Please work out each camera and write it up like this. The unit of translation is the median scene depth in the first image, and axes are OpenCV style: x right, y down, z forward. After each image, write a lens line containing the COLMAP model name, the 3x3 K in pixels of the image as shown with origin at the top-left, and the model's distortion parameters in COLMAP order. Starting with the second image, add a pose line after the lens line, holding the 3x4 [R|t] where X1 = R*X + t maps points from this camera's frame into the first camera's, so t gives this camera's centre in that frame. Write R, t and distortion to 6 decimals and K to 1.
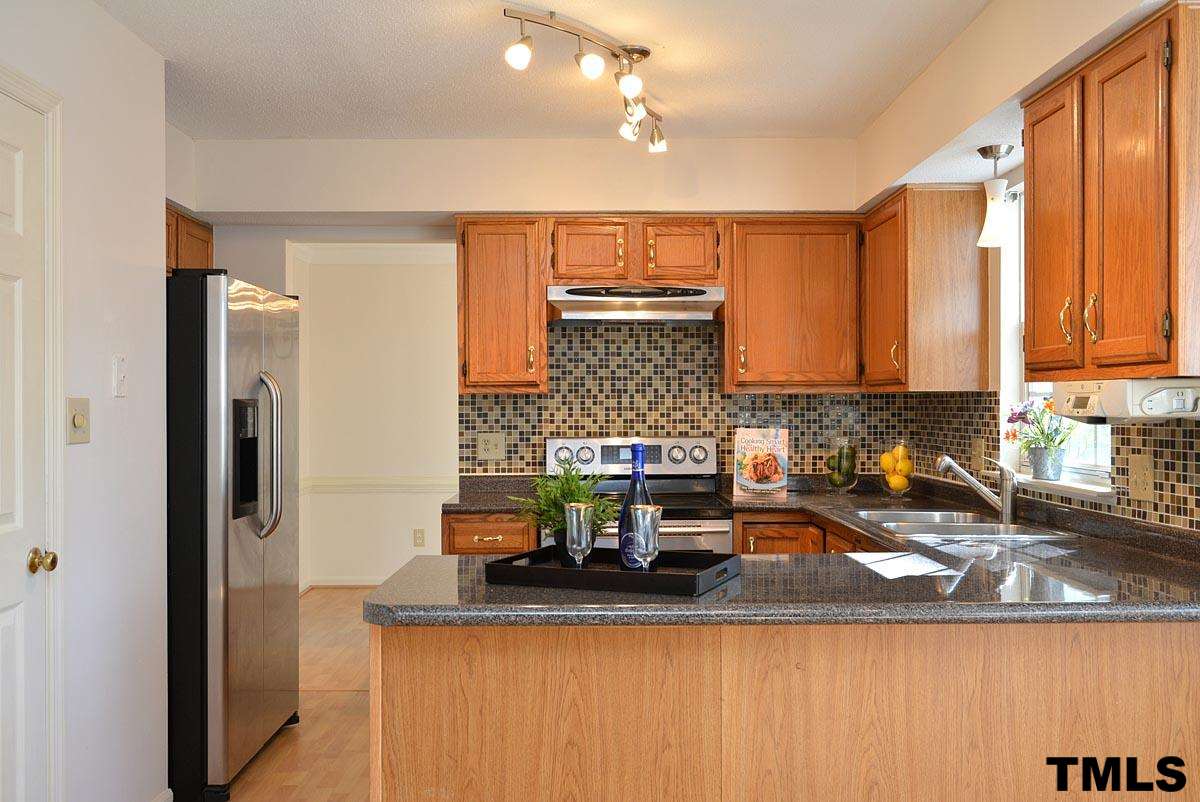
lens RADIAL K [[1087.6, 0, 600.8], [0, 1087.6, 405.8], [0, 0, 1]] dist [0.011678, 0.003971]
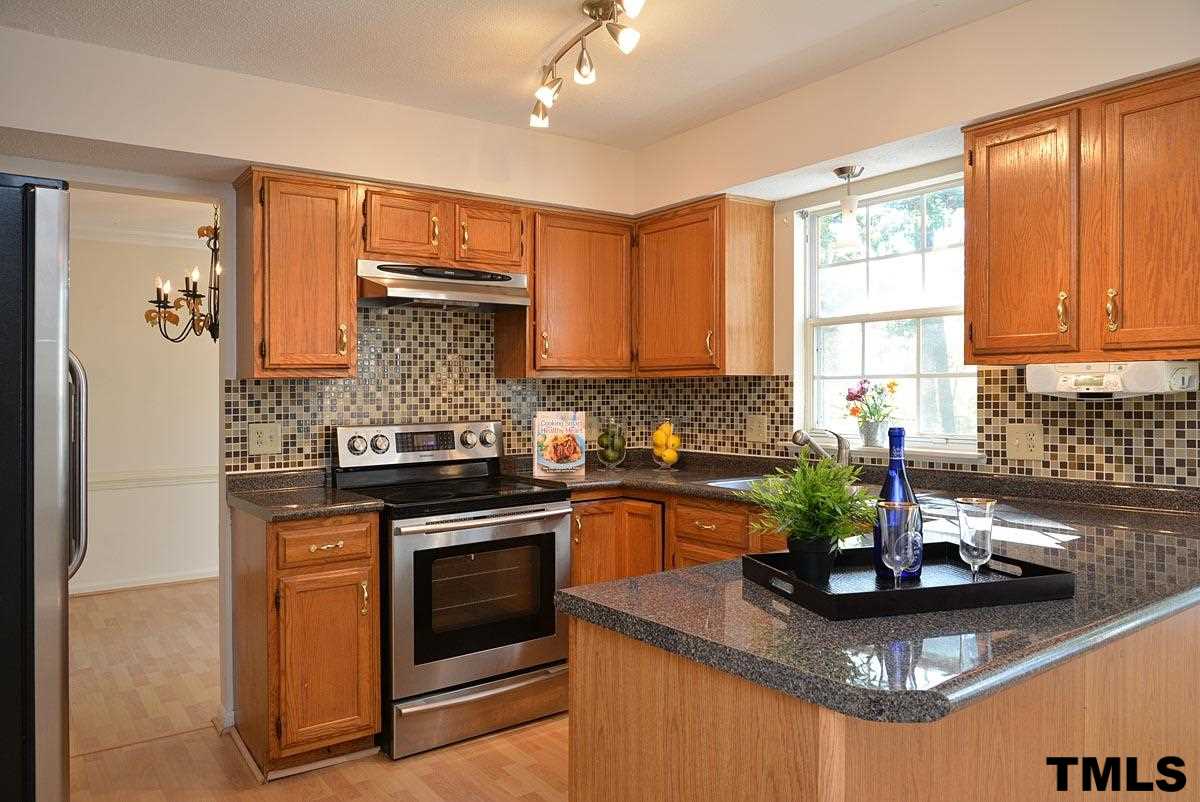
lens RADIAL K [[830.6, 0, 599.8], [0, 830.6, 388.0], [0, 0, 1]] dist [-0.014727, -0.000457]
pose [[0.812881, -0.006141, 0.582398, -0.288656], [0.009976, 0.999945, -0.003380, 0.001447], [-0.582345, 0.008557, 0.812897, 0.320313]]
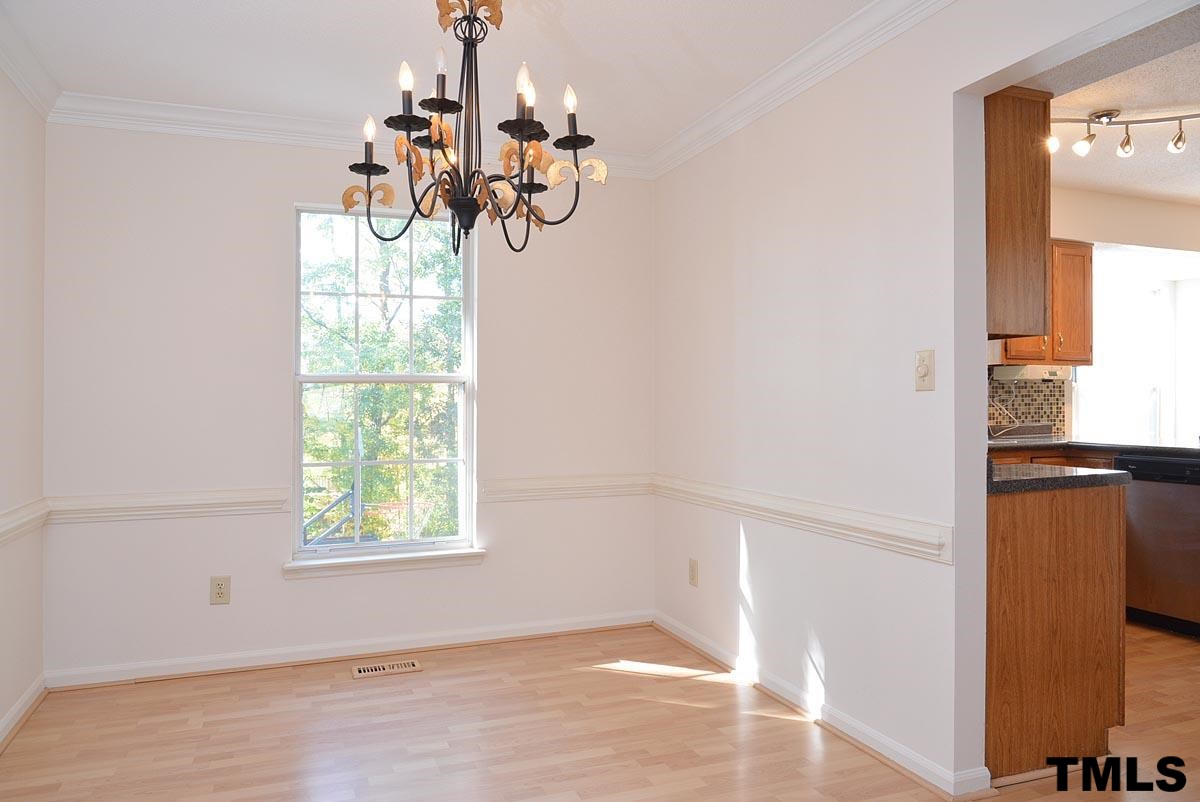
lens RADIAL K [[830.6, 0, 598.2], [0, 830.6, 404.3], [0, 0, 1]] dist [-0.014727, -0.000457]
pose [[-0.349539, -0.002208, 0.936919, -0.551637], [0.007408, 0.999959, 0.005121, 0.027887], [-0.936893, 0.008731, -0.349508, 1.480238]]
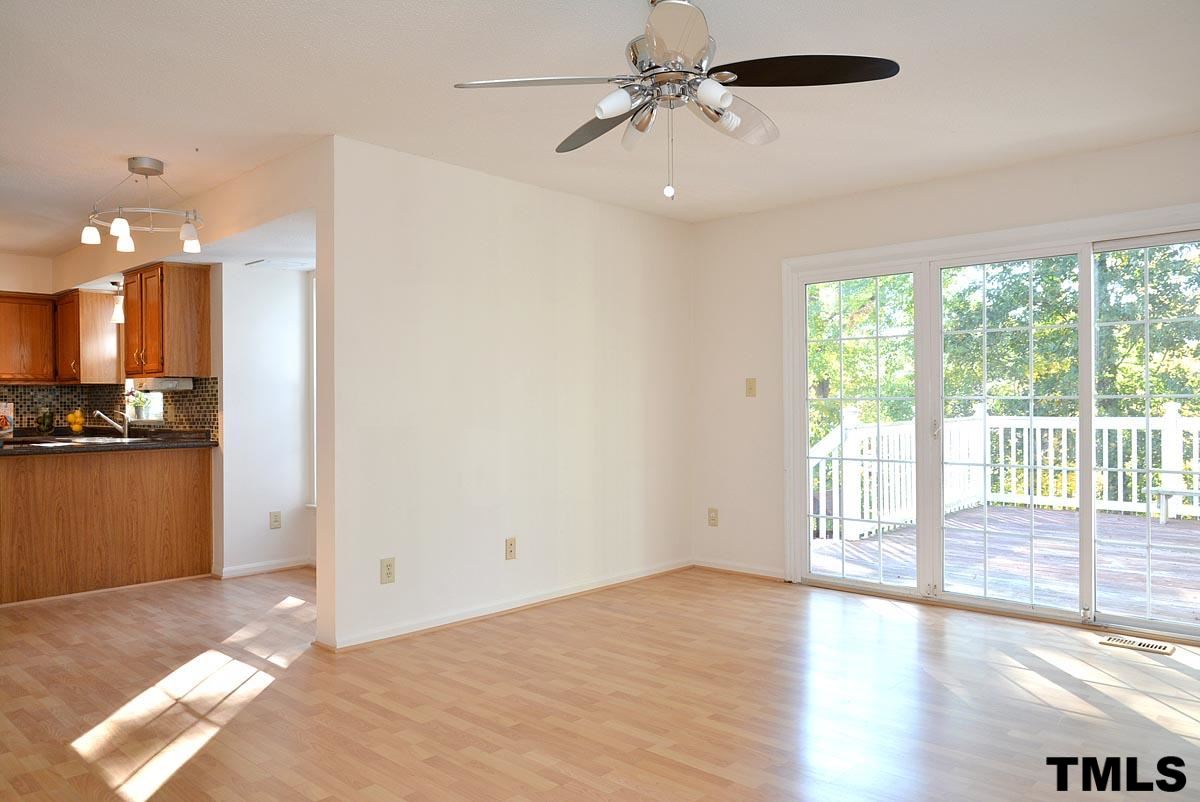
lens RADIAL K [[830.6, 0, 600.0], [0, 830.6, 408.8], [0, 0, 1]] dist [-0.014727, -0.000457]
pose [[0.687080, -0.010970, 0.726499, -0.178314], [0.006948, 0.999939, 0.008529, 0.026942], [-0.726548, -0.000813, 0.687115, -0.777629]]
